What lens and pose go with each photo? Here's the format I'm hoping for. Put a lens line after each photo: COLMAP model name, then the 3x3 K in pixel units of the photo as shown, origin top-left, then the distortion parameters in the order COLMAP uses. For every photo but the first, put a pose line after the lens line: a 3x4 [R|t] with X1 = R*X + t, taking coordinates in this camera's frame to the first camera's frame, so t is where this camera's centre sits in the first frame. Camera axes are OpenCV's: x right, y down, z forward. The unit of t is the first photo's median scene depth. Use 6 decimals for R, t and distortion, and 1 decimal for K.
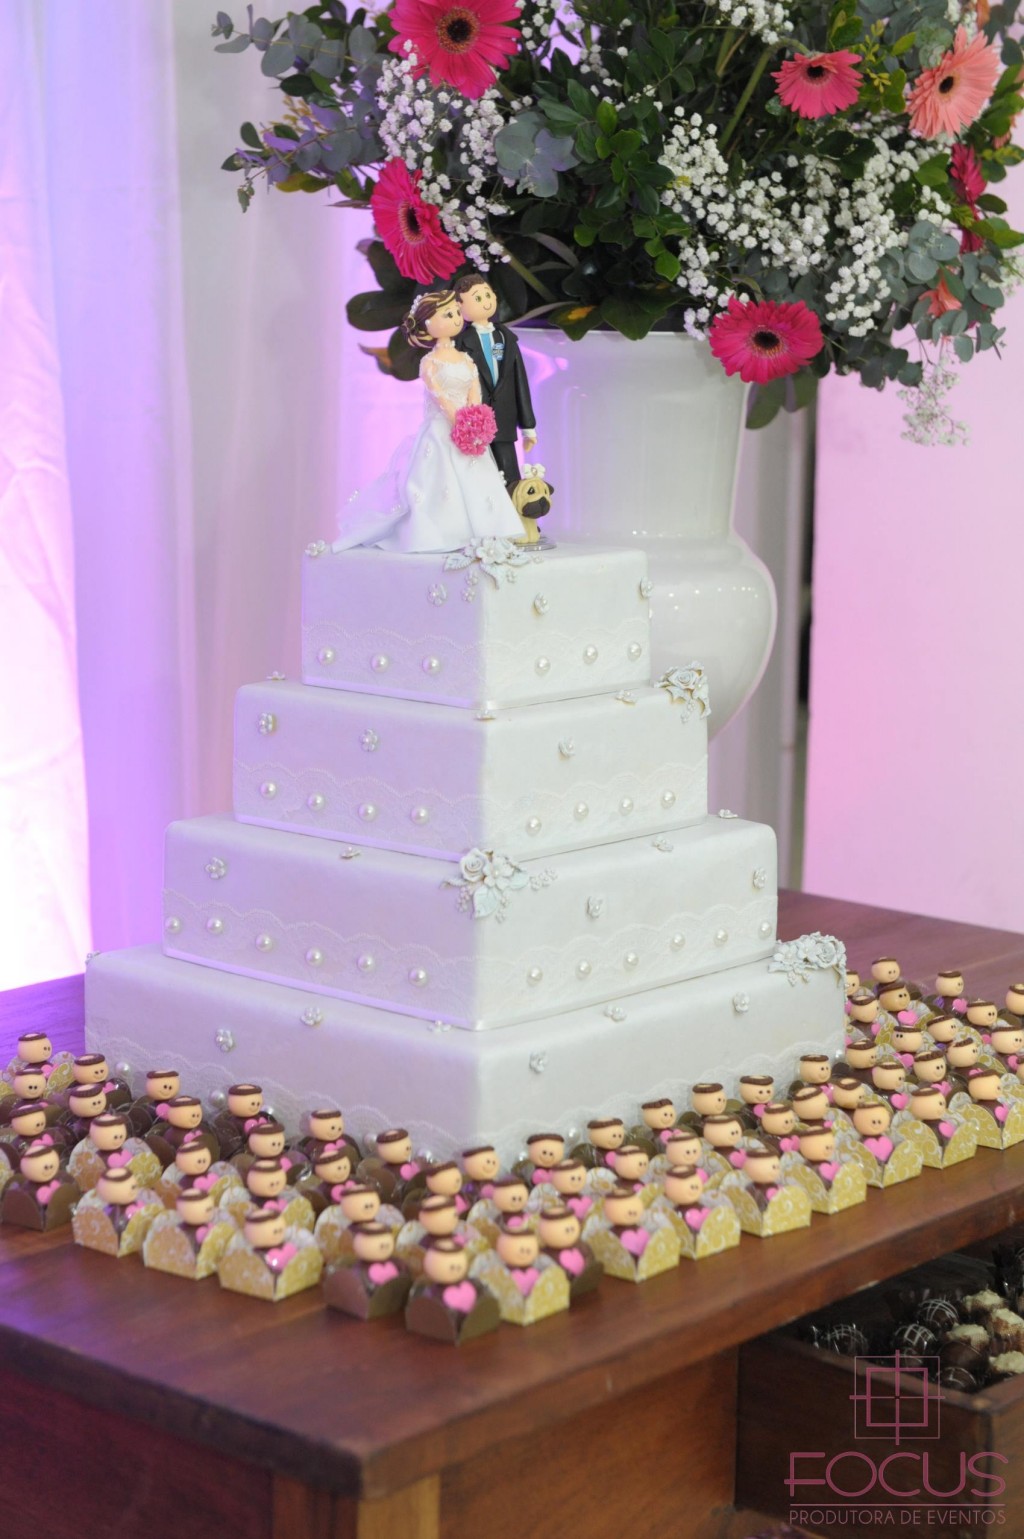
lens RADIAL K [[2976.8, 0, 513.0], [0, 2976.8, 768.3], [0, 0, 1]] dist [0.133778, 0.000000]
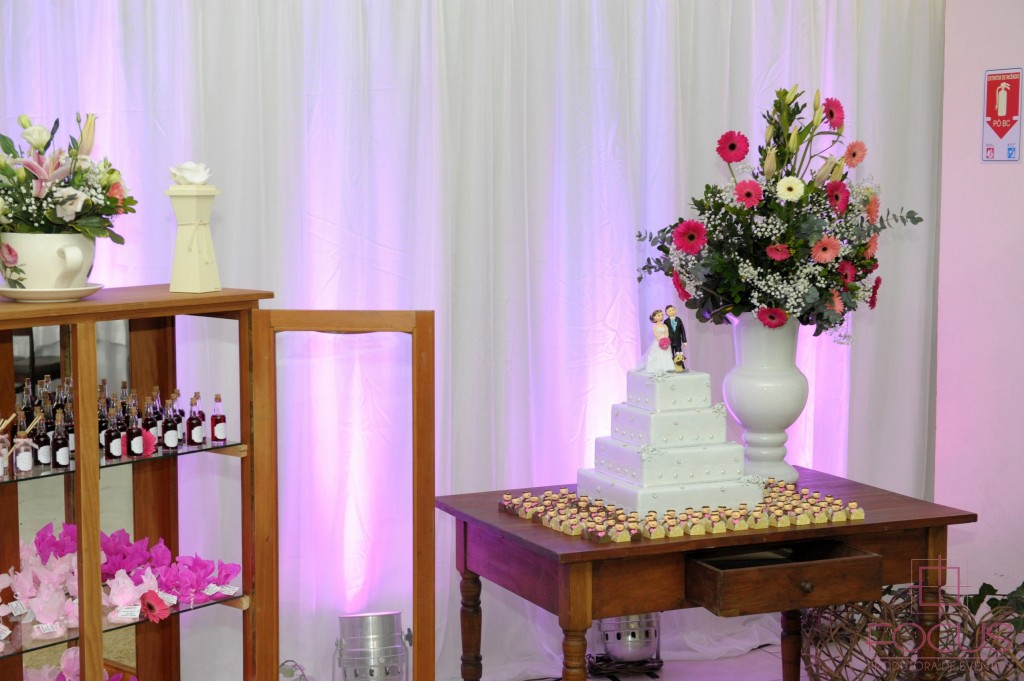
lens RADIAL K [[1750.6, 0, 512.0], [0, 1750.6, 341.7], [0, 0, 1]] dist [0.064307, 0.000000]
pose [[0.909394, 0.021364, -0.415387, 0.713657], [-0.050241, 0.997010, -0.058714, 0.031617], [0.412890, 0.074264, 0.907748, -1.135277]]
